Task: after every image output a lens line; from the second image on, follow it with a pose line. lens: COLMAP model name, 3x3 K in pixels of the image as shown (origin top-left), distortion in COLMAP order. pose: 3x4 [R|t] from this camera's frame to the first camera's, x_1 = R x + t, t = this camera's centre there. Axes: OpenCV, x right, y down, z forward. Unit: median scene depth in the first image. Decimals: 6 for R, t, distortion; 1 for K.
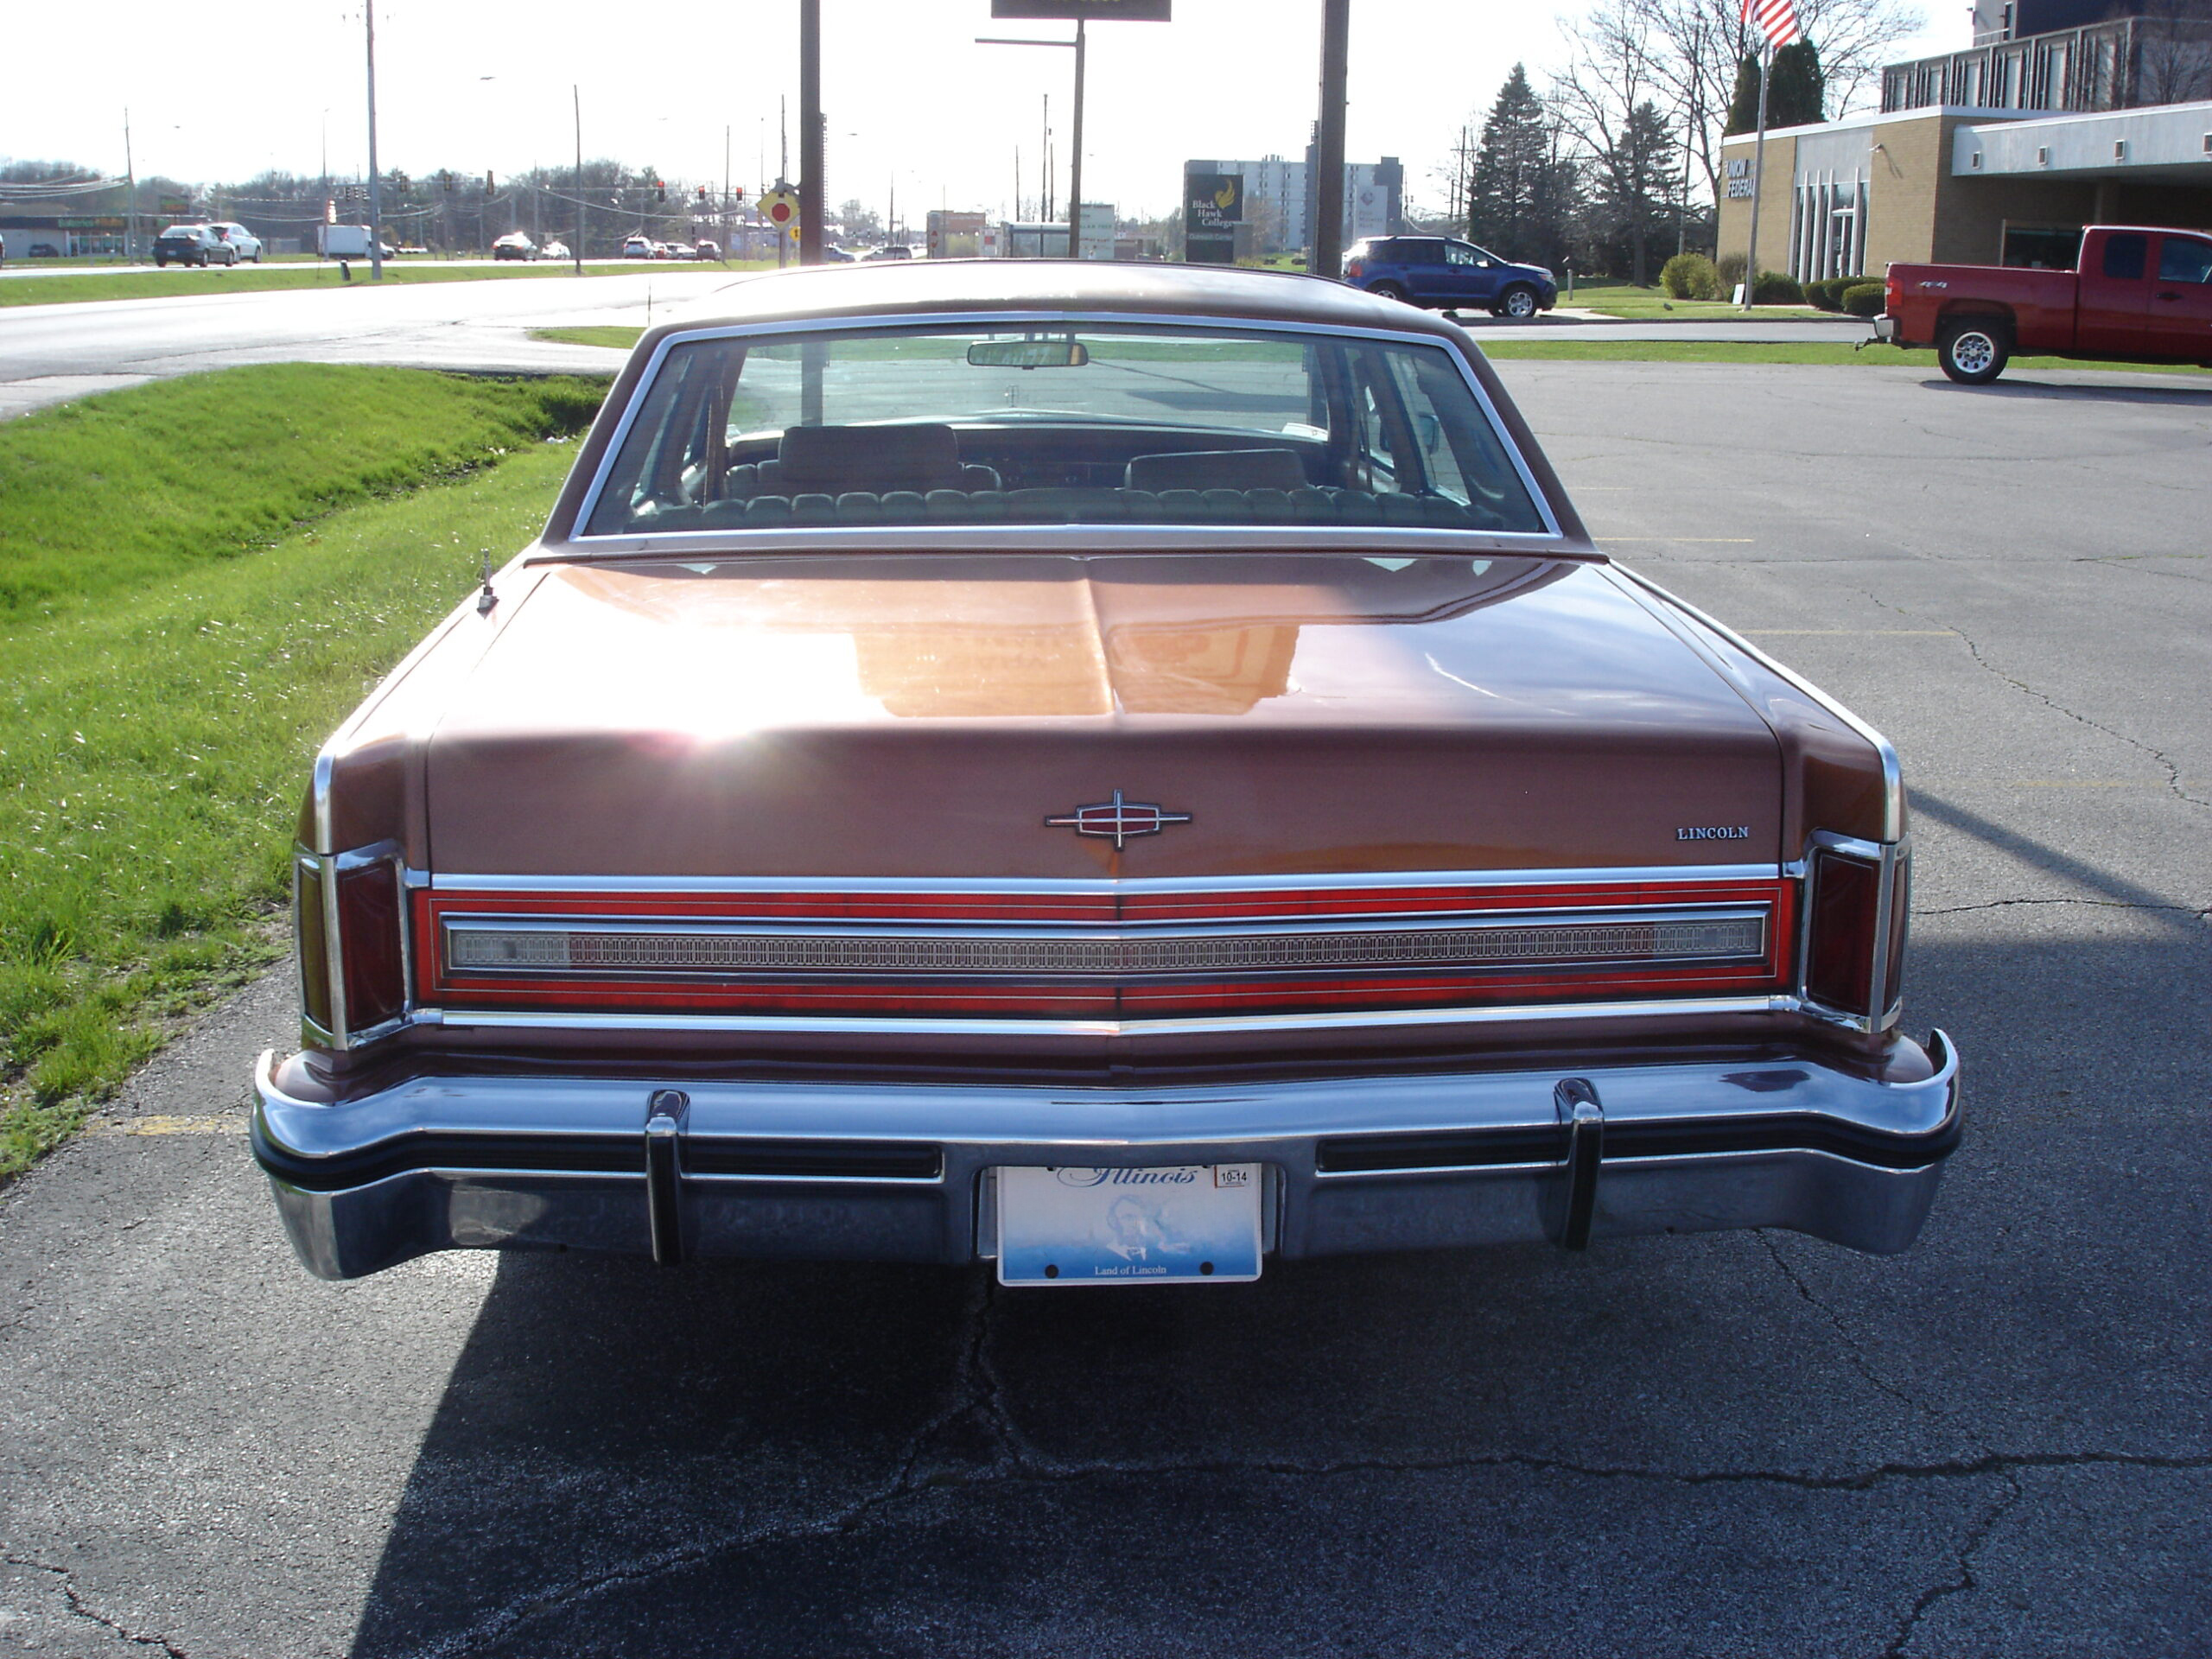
lens RADIAL K [[2465.5, 0, 1101.8], [0, 2465.5, 844.1], [0, 0, 1]] dist [-0.115271, 0.000000]
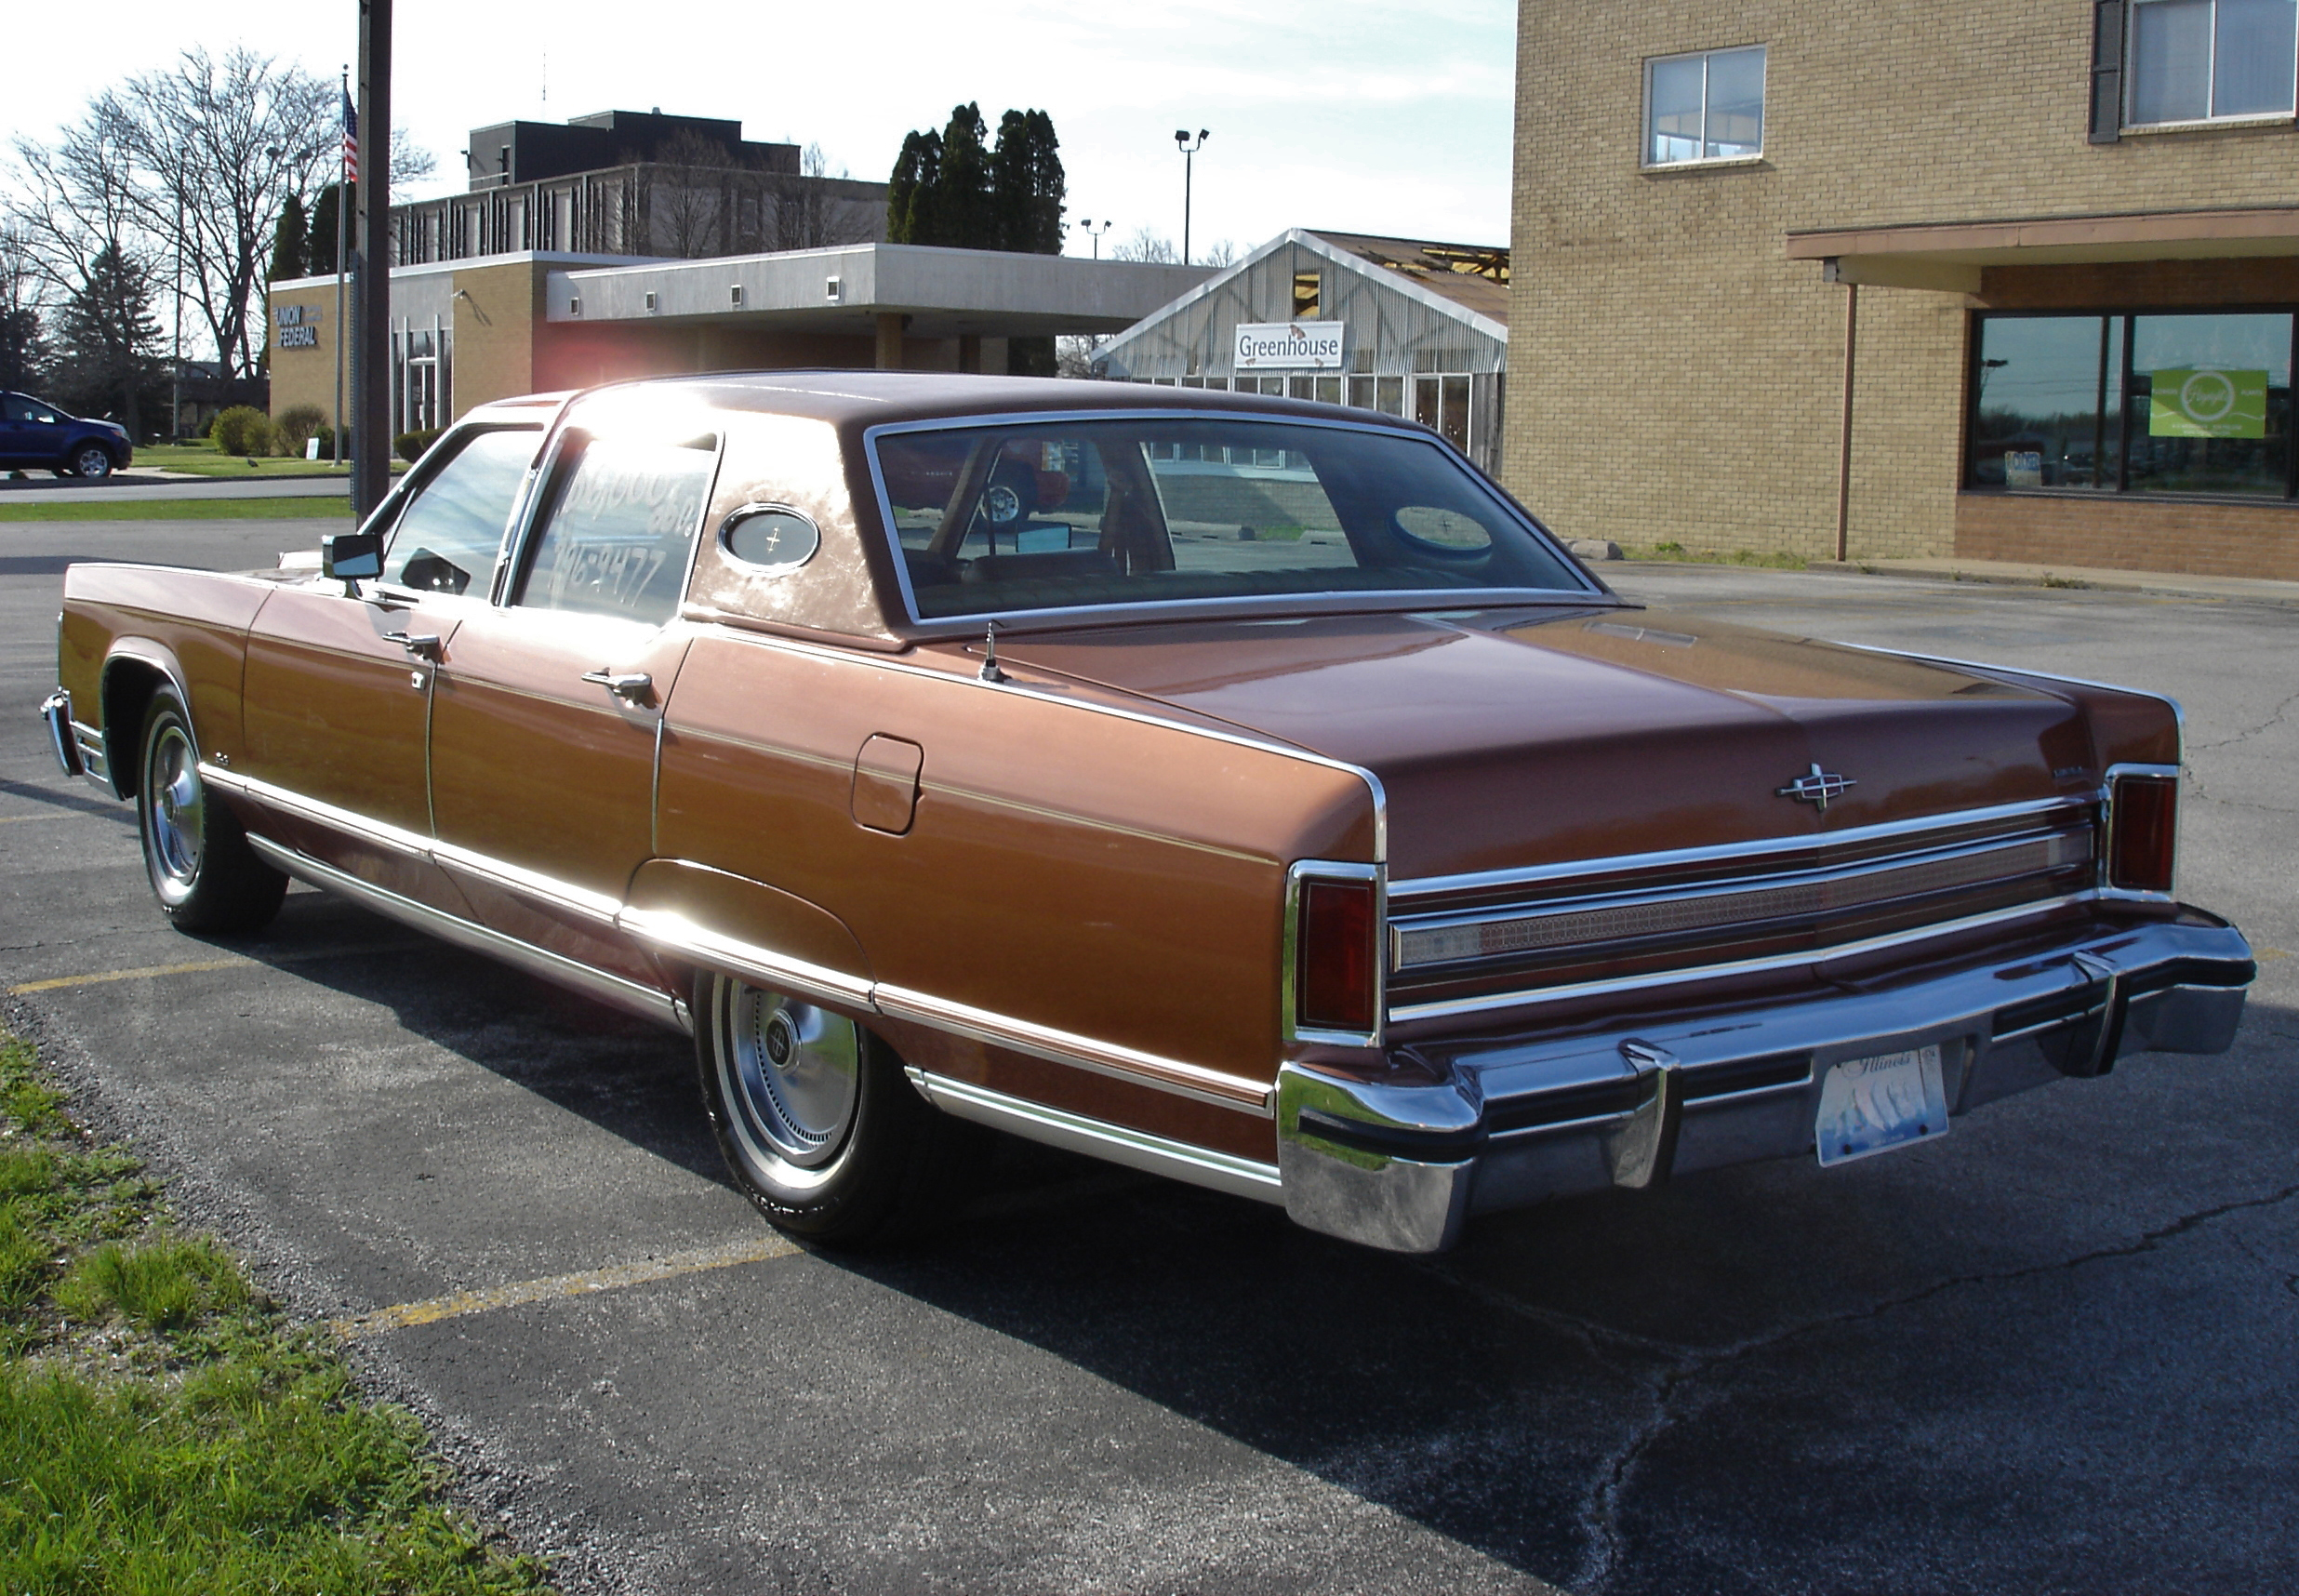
lens RADIAL K [[2691.4, 0, 1146.7], [0, 2691.4, 776.2], [0, 0, 1]] dist [-0.104553, 0.000000]
pose [[0.821283, -0.067459, 0.566518, -0.068100], [0.125025, 0.990129, -0.063348, 0.001833], [-0.556653, 0.122856, 0.821611, 0.004321]]
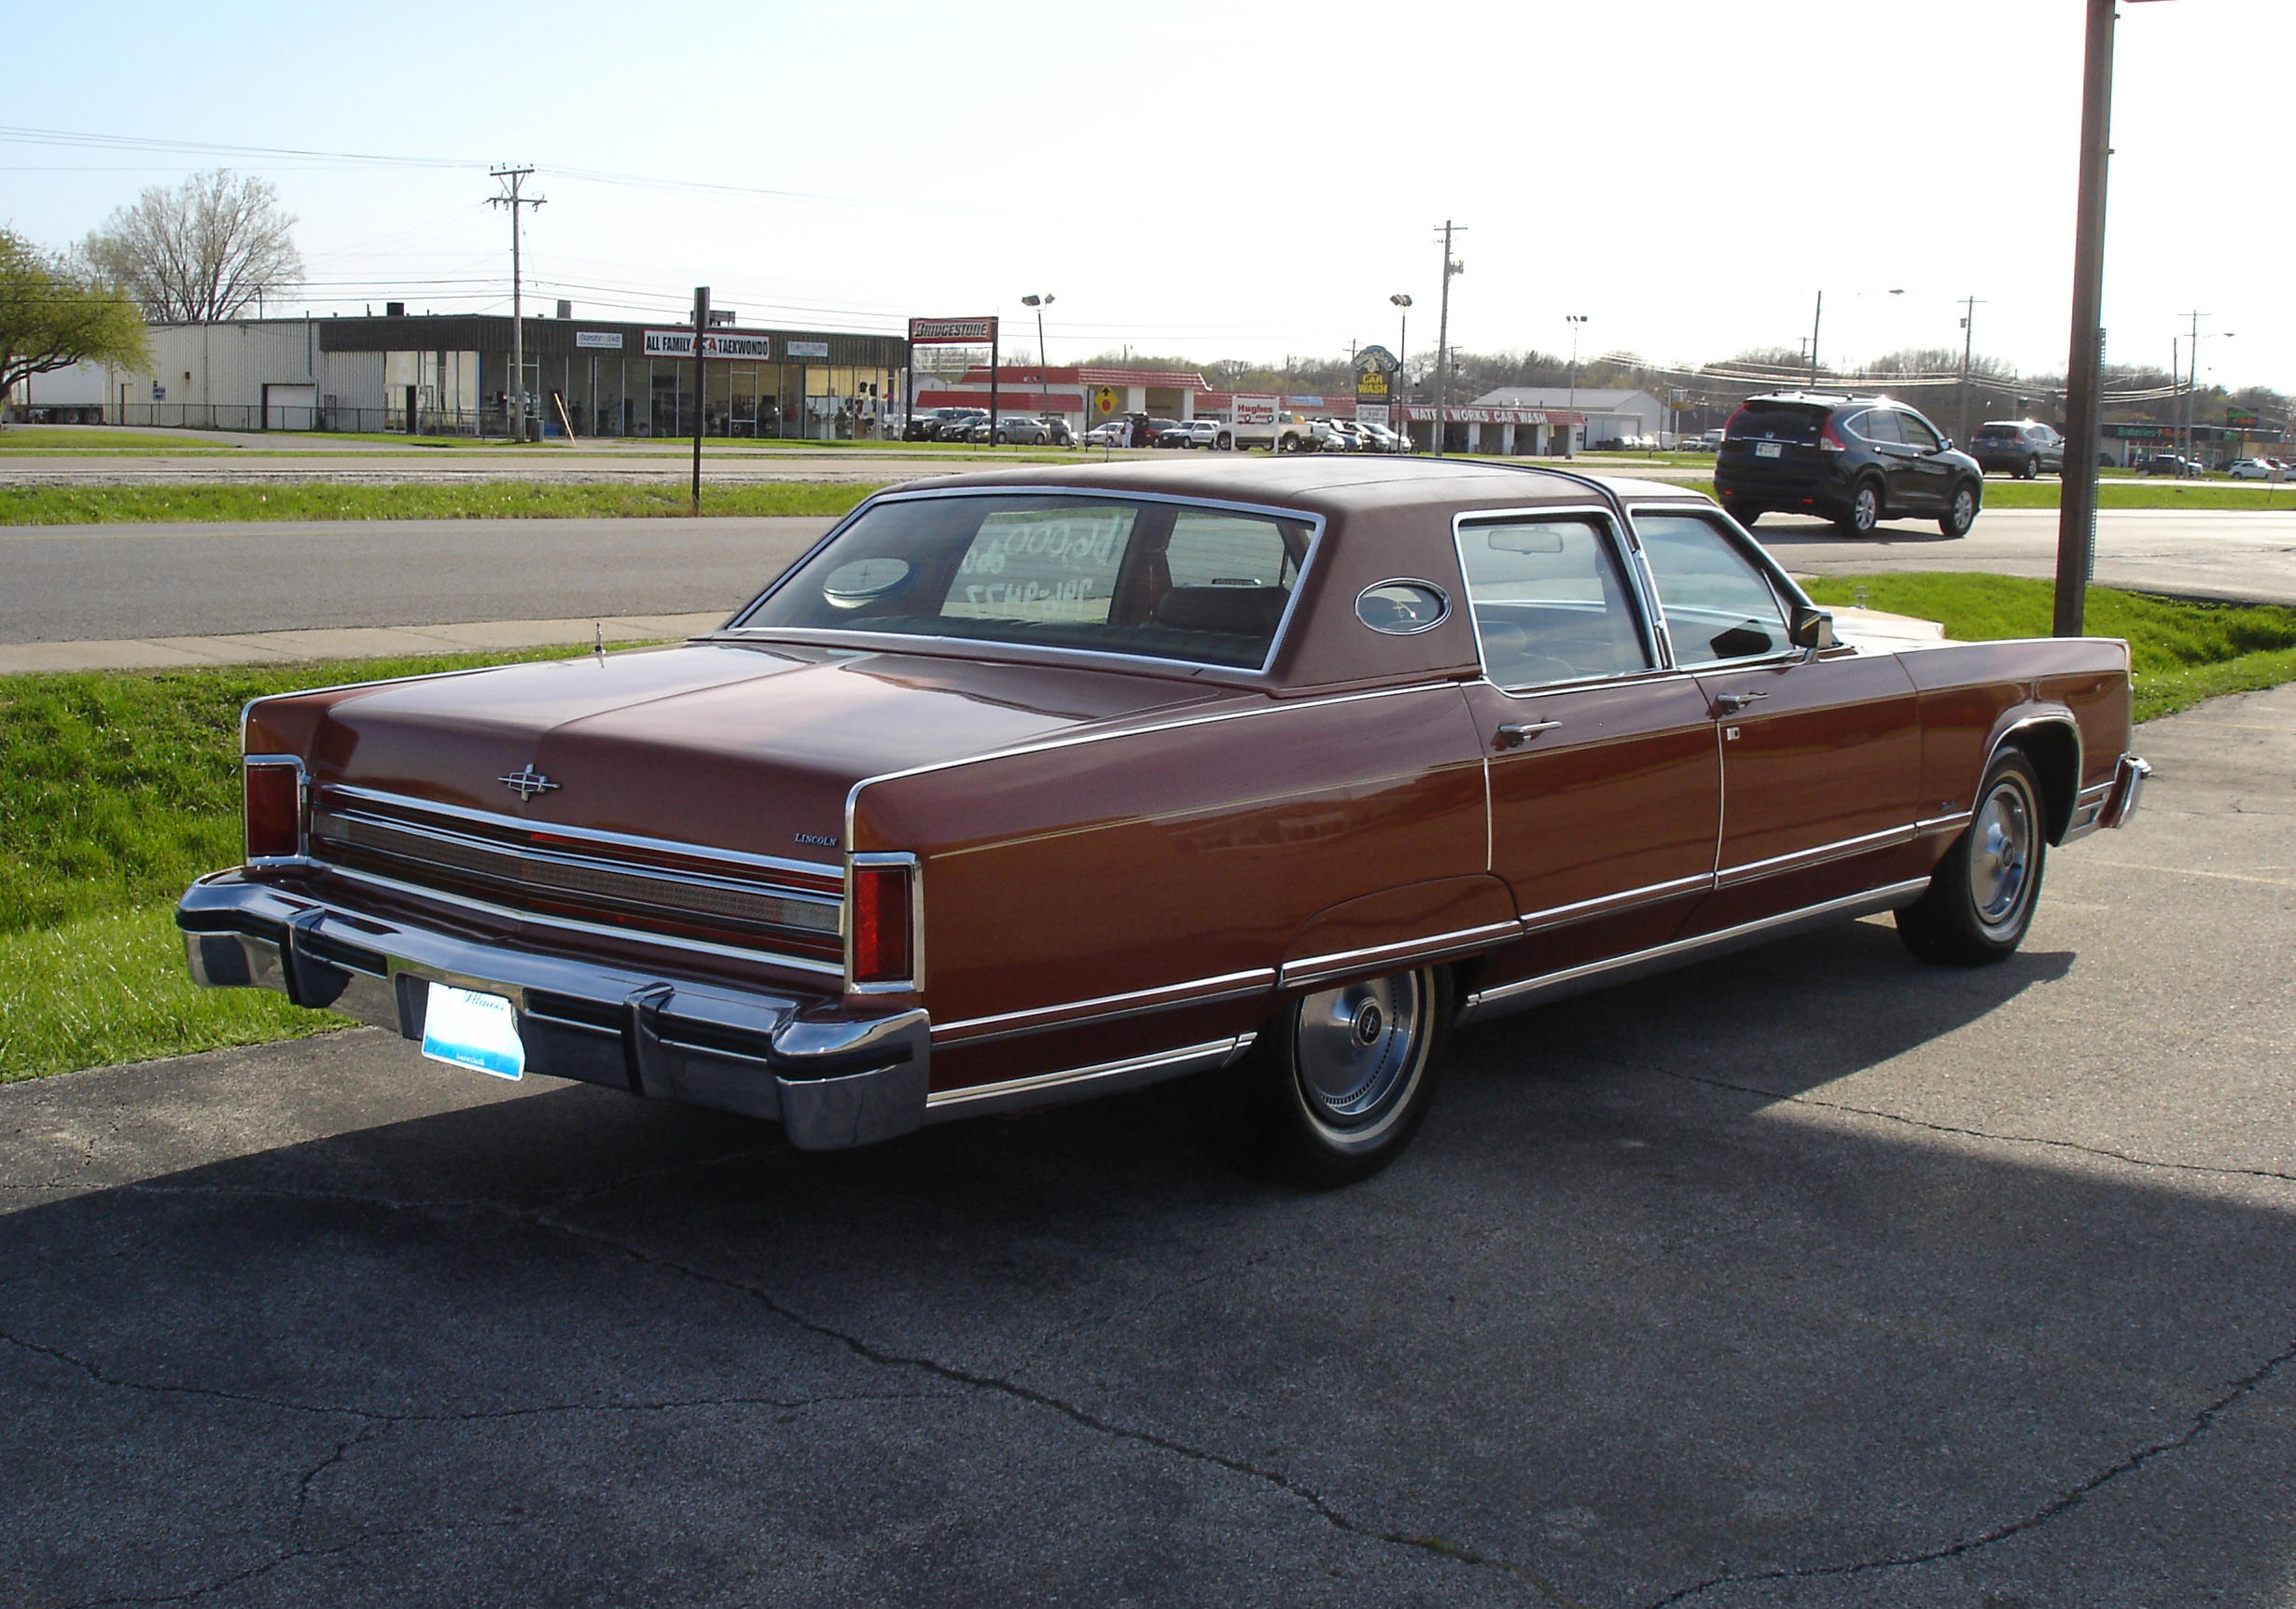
lens RADIAL K [[2687.5, 0, 1146.5], [0, 2687.5, 808.6], [0, 0, 1]] dist [-0.104553, 0.000000]
pose [[0.733044, 0.100356, -0.672737, 0.094816], [-0.175180, 0.983545, -0.044163, 0.000860], [0.657235, 0.150224, 0.738563, -0.000760]]
